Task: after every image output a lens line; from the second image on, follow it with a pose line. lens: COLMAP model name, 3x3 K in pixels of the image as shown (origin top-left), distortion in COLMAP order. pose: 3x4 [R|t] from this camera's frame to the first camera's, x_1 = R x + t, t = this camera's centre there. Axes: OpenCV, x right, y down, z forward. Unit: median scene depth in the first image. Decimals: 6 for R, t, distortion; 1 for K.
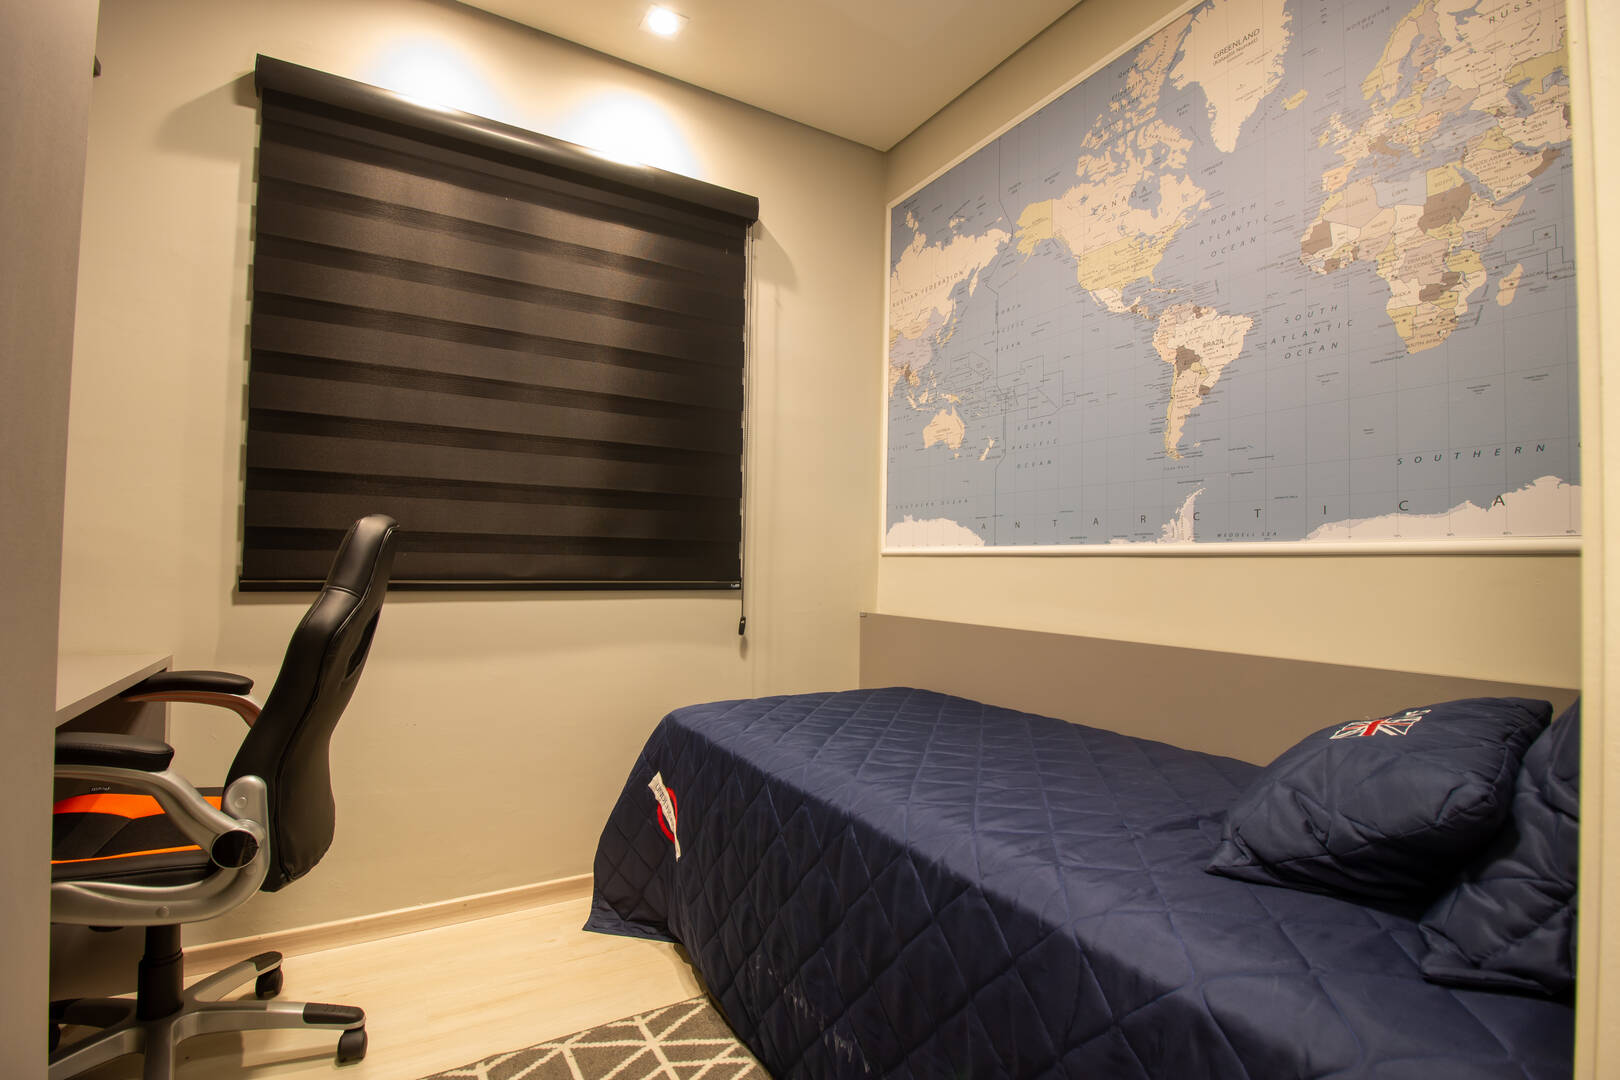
lens RADIAL K [[760.2, 0, 810.0], [0, 760.2, 540.0], [0, 0, 1]] dist [-0.021370, -0.000400]
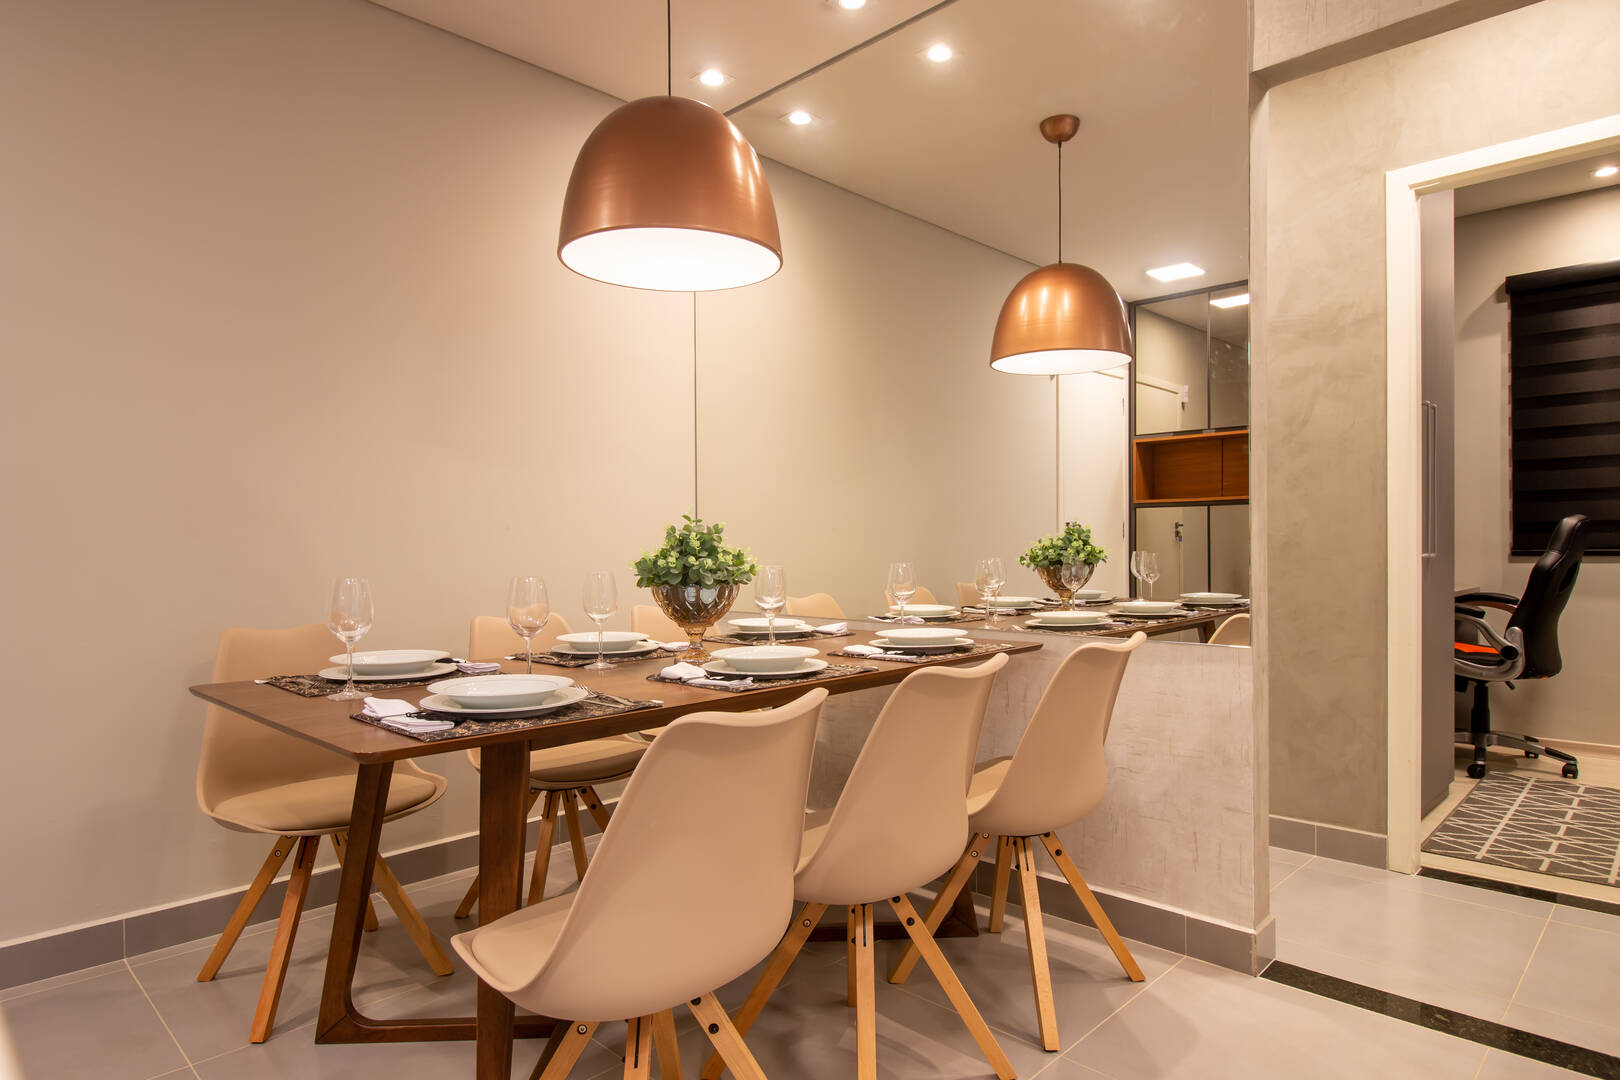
lens RADIAL K [[935.0, 0, 810.0], [0, 935.0, 540.0], [0, 0, 1]] dist [-0.004372, -0.001130]
pose [[0.258044, -0.018974, -0.965947, 1.158164], [0.035615, 0.999314, -0.010115, -0.013407], [0.965476, -0.031792, 0.258543, -1.445929]]
